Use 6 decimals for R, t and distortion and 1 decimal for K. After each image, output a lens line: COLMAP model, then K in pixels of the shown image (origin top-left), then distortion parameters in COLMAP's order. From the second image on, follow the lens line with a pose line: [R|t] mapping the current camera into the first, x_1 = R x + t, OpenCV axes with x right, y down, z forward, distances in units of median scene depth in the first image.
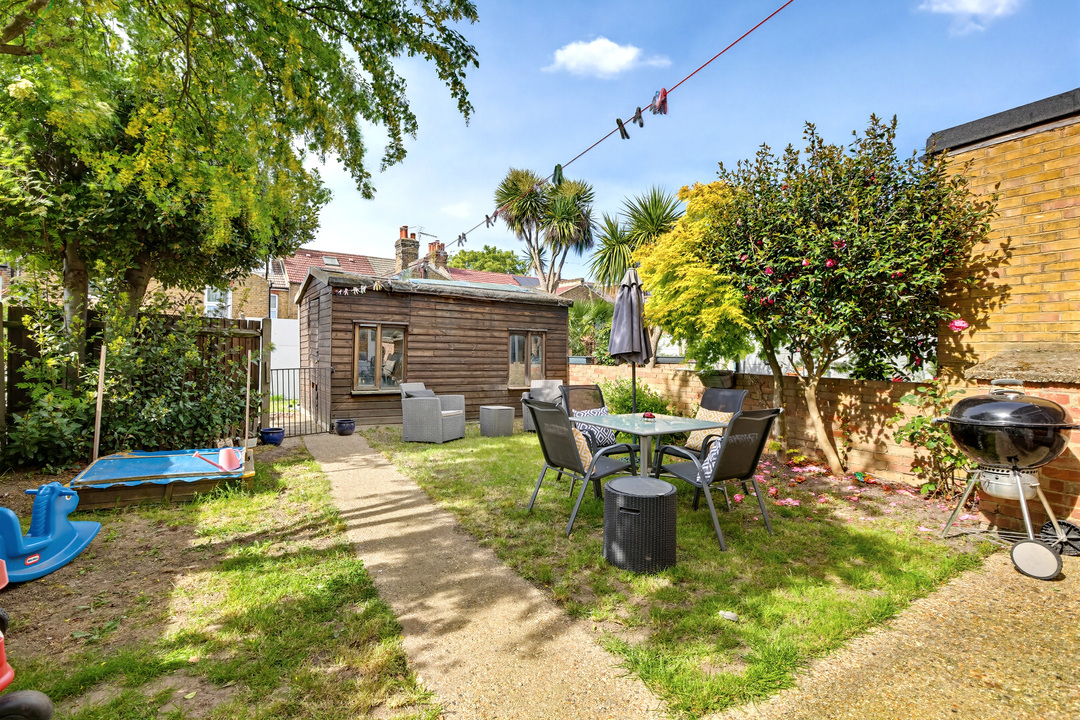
lens RADIAL K [[495.0, 0, 540.0], [0, 495.0, 360.0], [0, 0, 1]] dist [-0.032077, 0.000554]
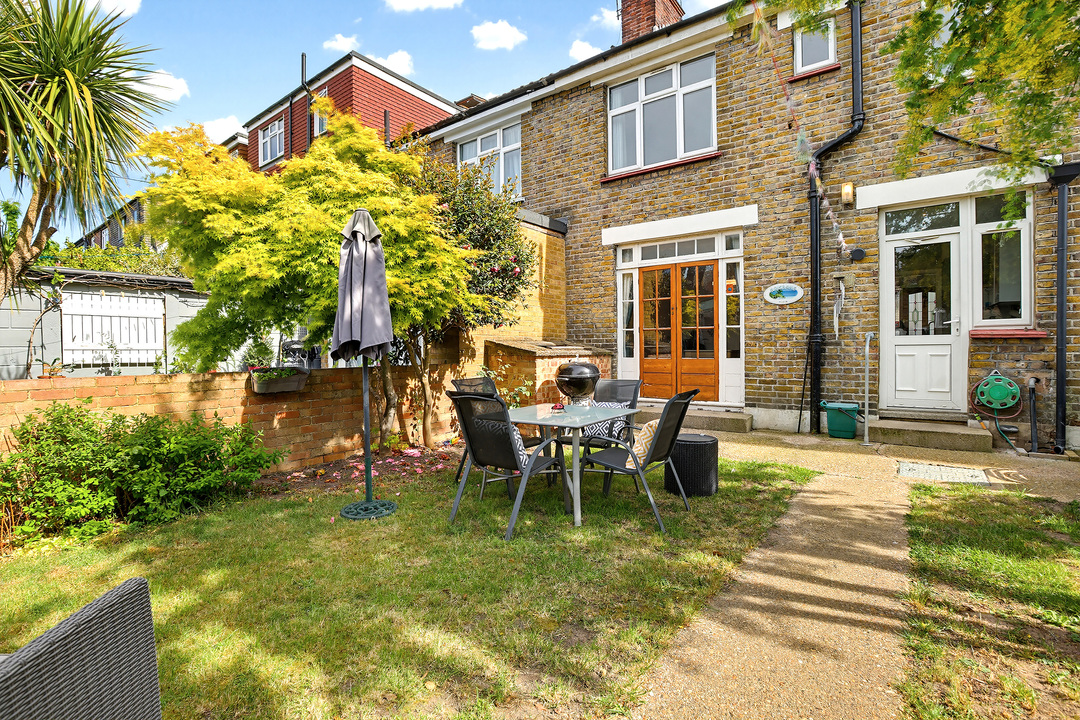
lens RADIAL K [[495.0, 0, 540.0], [0, 495.0, 360.0], [0, 0, 1]] dist [-0.032077, 0.000554]
pose [[-0.379237, -0.027925, 0.924878, -0.375418], [0.018000, 0.999133, 0.037548, -0.006972], [-0.925124, 0.030887, -0.378406, 0.789229]]
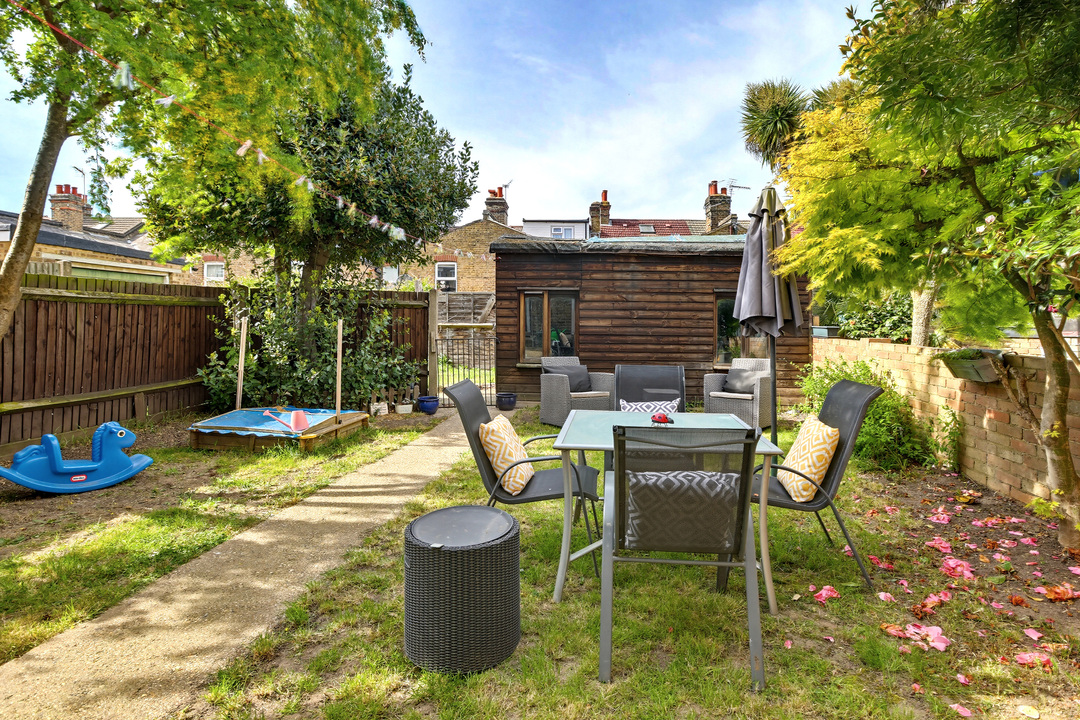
lens RADIAL K [[544.5, 0, 558.3], [0, 544.5, 319.6], [0, 0, 1]] dist [-0.030055, 0.001600]
pose [[0.796314, -0.011826, -0.604768, 0.300381], [-0.003976, 0.999685, -0.024784, 0.004913], [0.604870, 0.022141, 0.796016, 0.216151]]
